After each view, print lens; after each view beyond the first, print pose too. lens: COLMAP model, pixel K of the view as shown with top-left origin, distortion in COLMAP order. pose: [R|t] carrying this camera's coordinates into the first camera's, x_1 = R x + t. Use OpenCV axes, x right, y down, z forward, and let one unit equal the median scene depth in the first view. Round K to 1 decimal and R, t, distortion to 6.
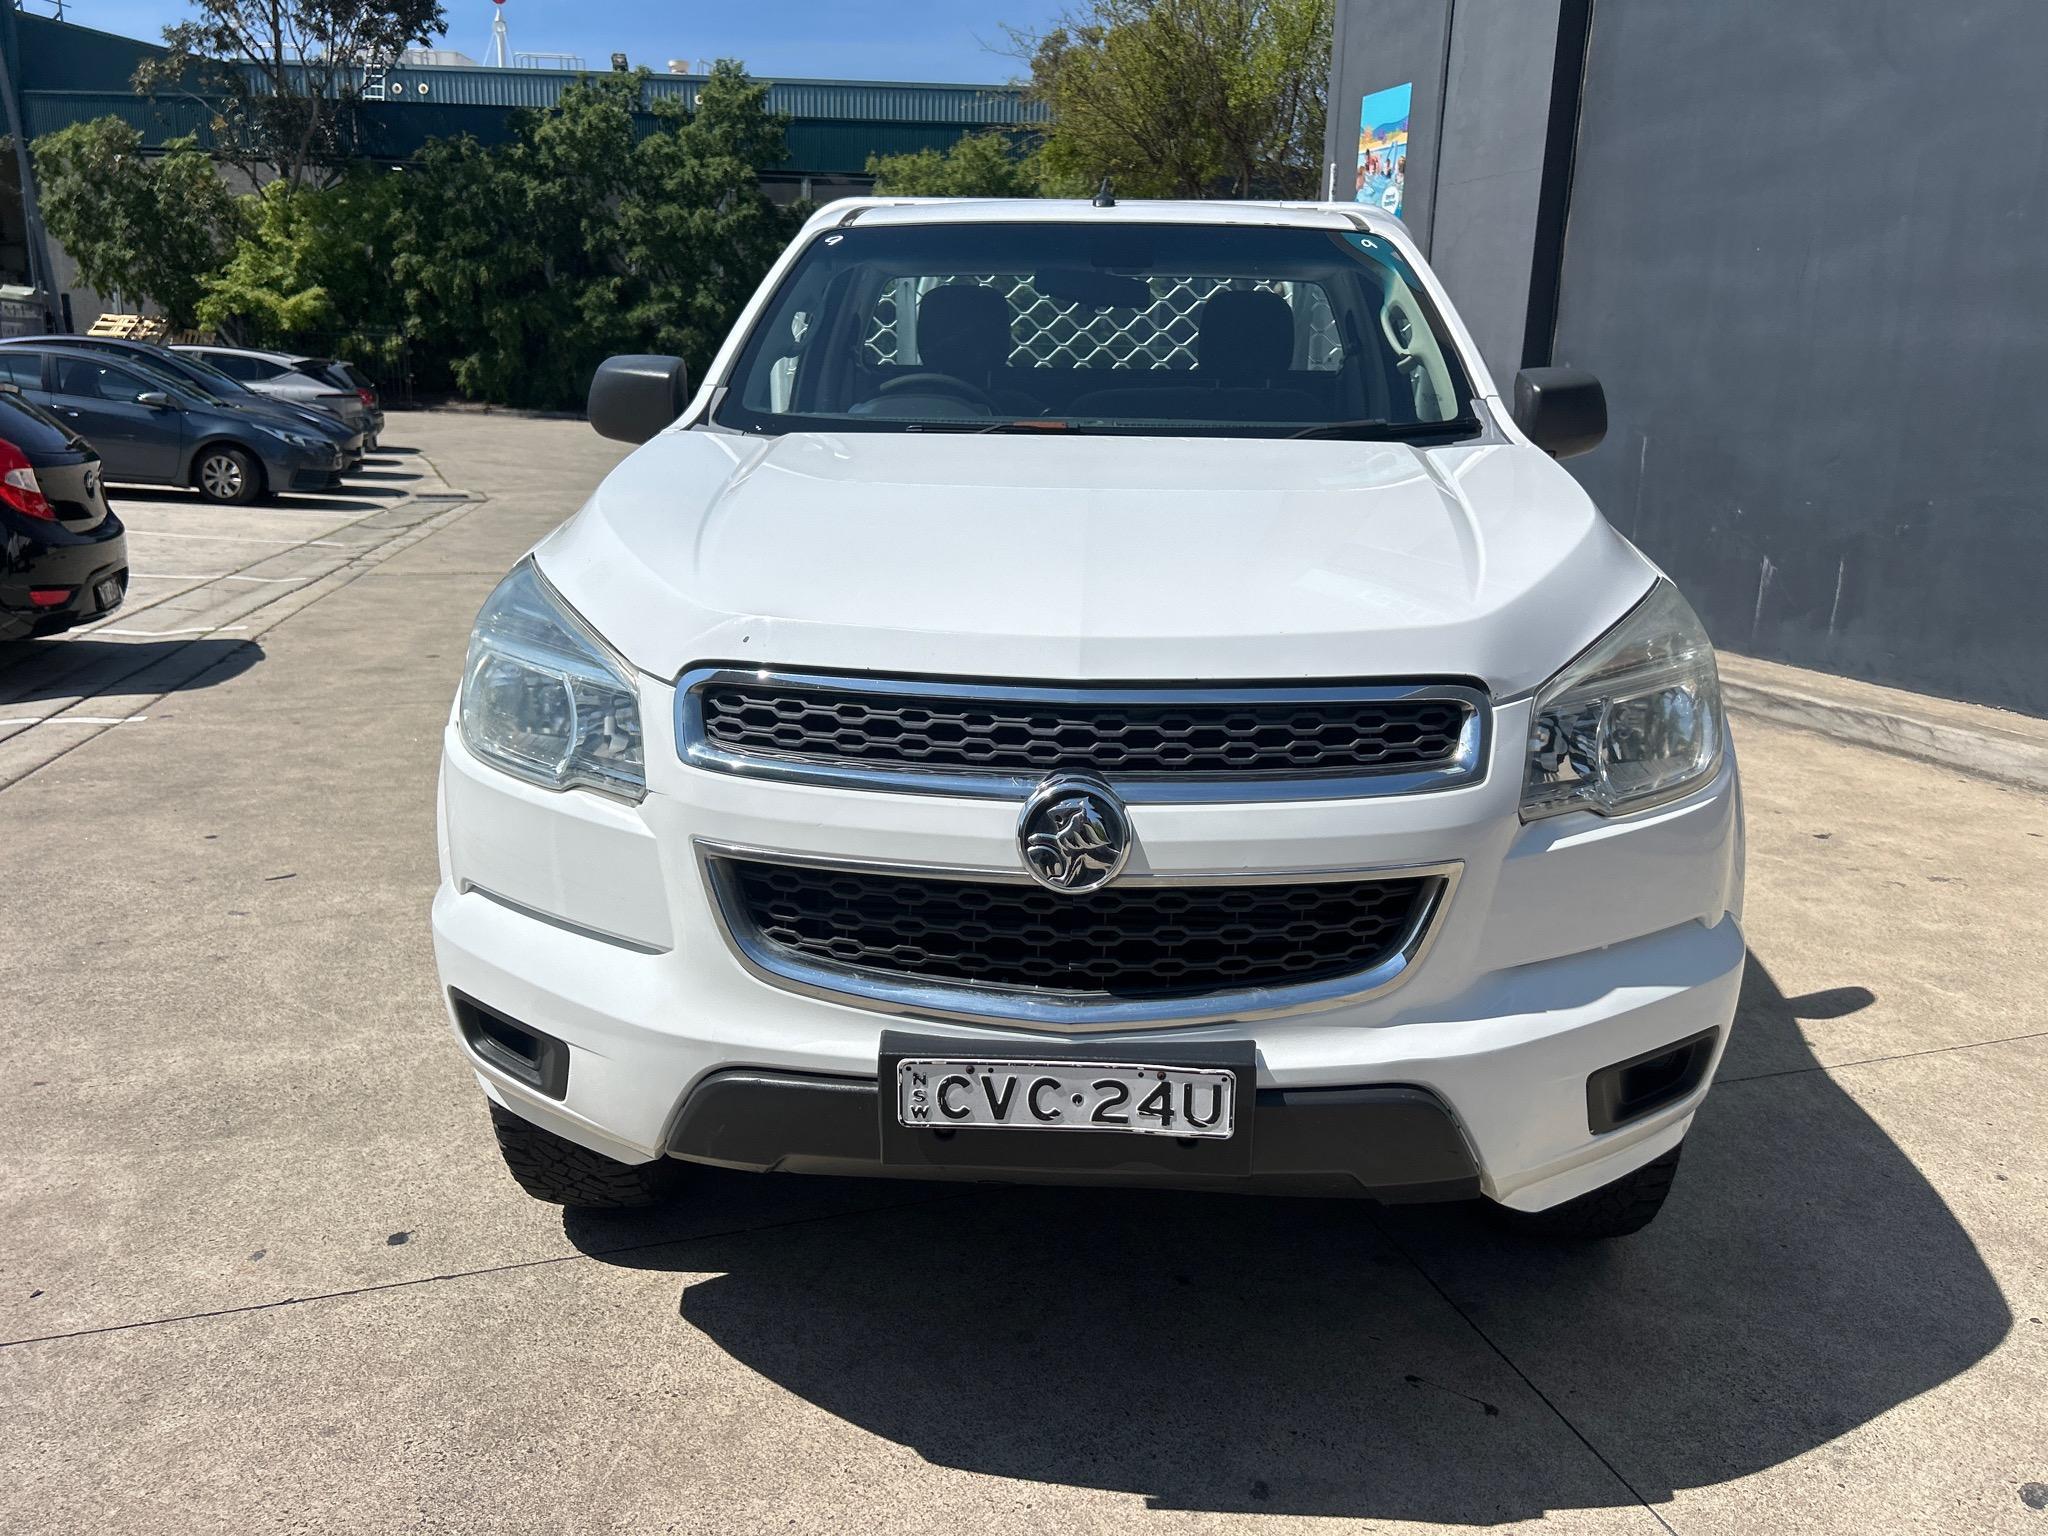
lens RADIAL K [[1552.2, 0, 1037.7], [0, 1552.2, 784.4], [0, 0, 1]] dist [0.049433, -0.053275]
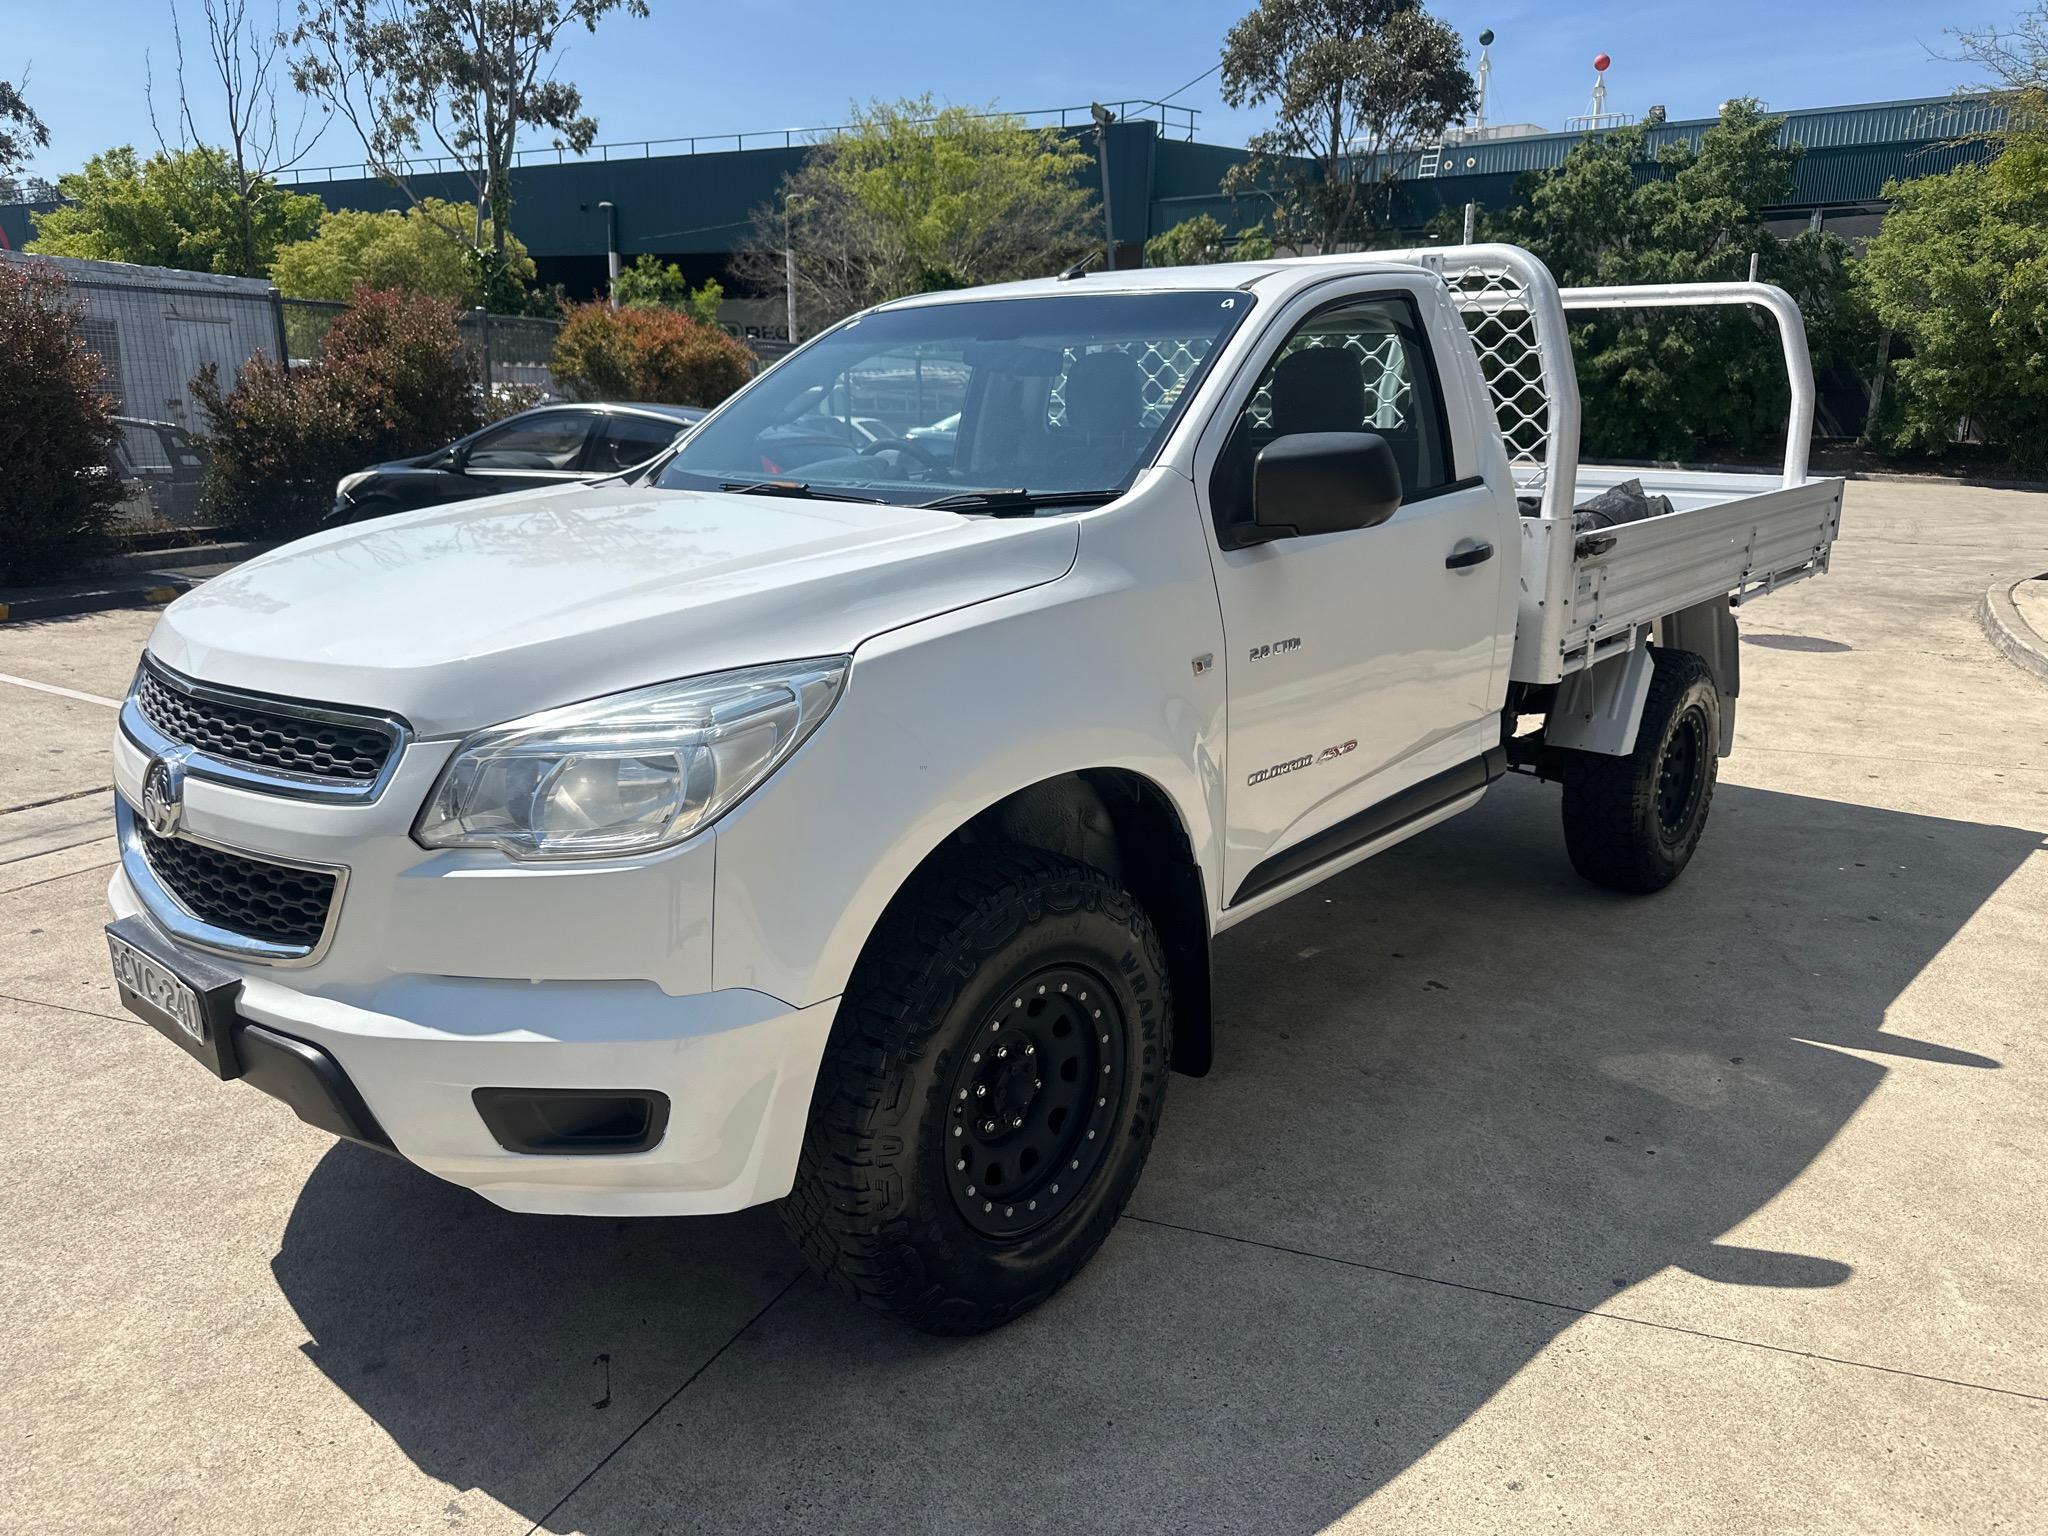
lens RADIAL K [[1469.3, 0, 1053.7], [0, 1469.3, 780.0], [0, 0, 1]] dist [0.023853, -0.034316]
pose [[0.780106, 0.142189, -0.609276, 0.716589], [-0.150811, 0.987853, 0.037443, -0.072609], [0.607199, 0.062676, 0.792074, 0.233772]]
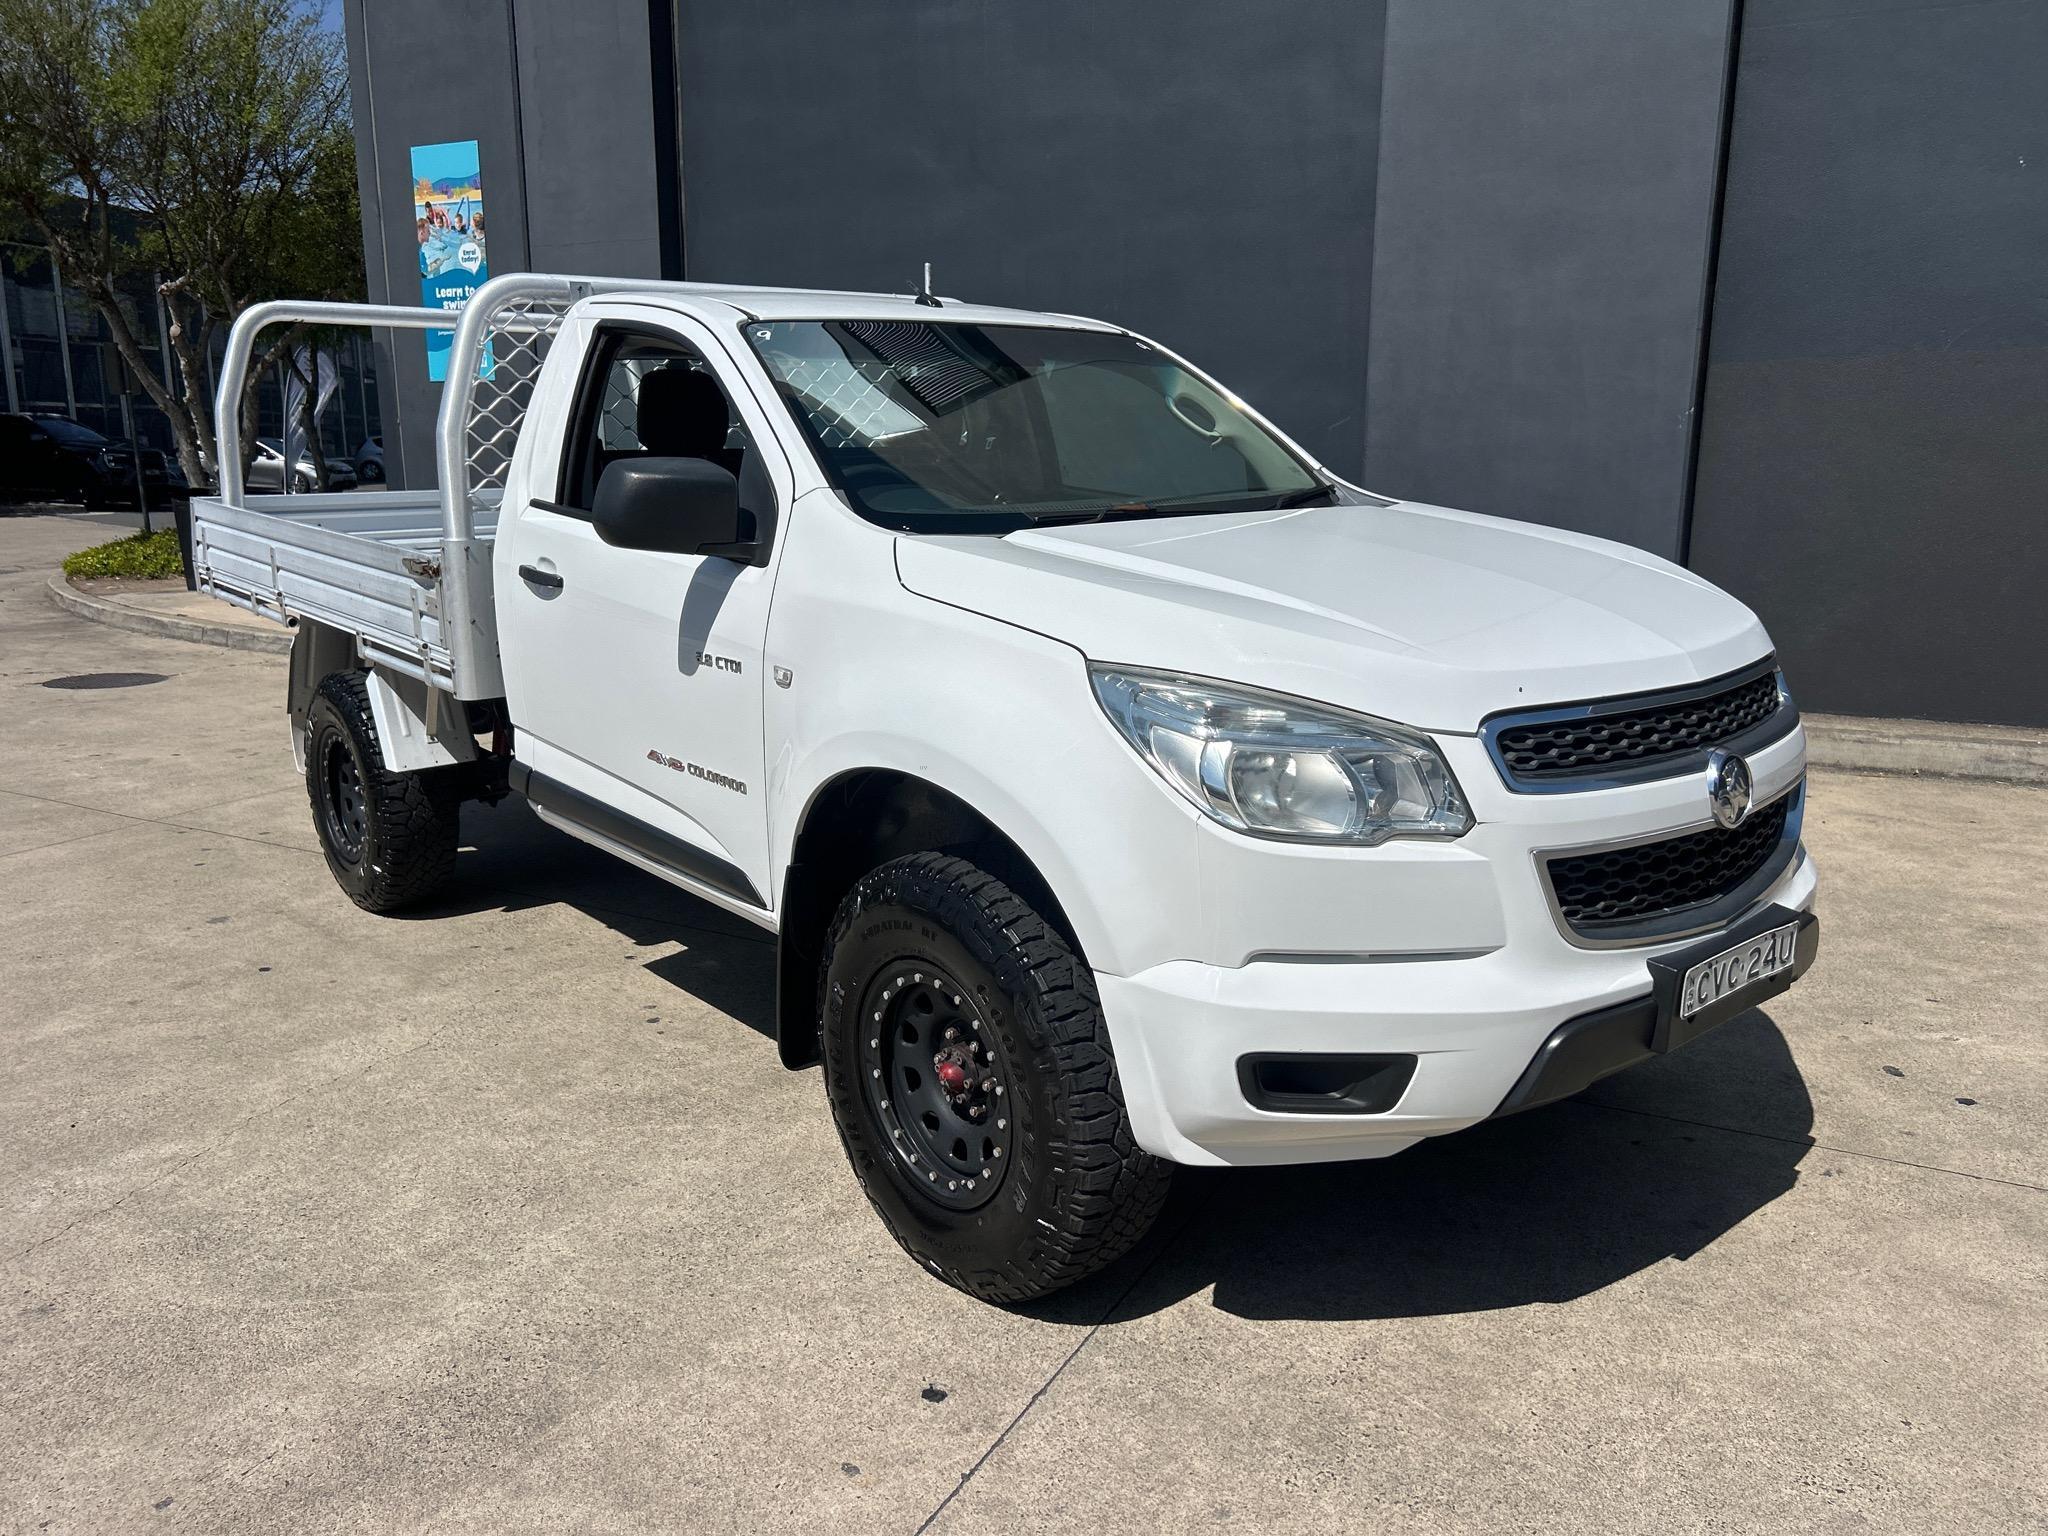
lens RADIAL K [[1552.2, 0, 1037.7], [0, 1552.2, 784.4], [0, 0, 1]] dist [0.049433, -0.053275]
pose [[0.729618, -0.175844, 0.660860, -0.723137], [0.191219, 0.980287, 0.049724, -0.085383], [-0.656576, 0.090089, 0.748860, 0.166531]]
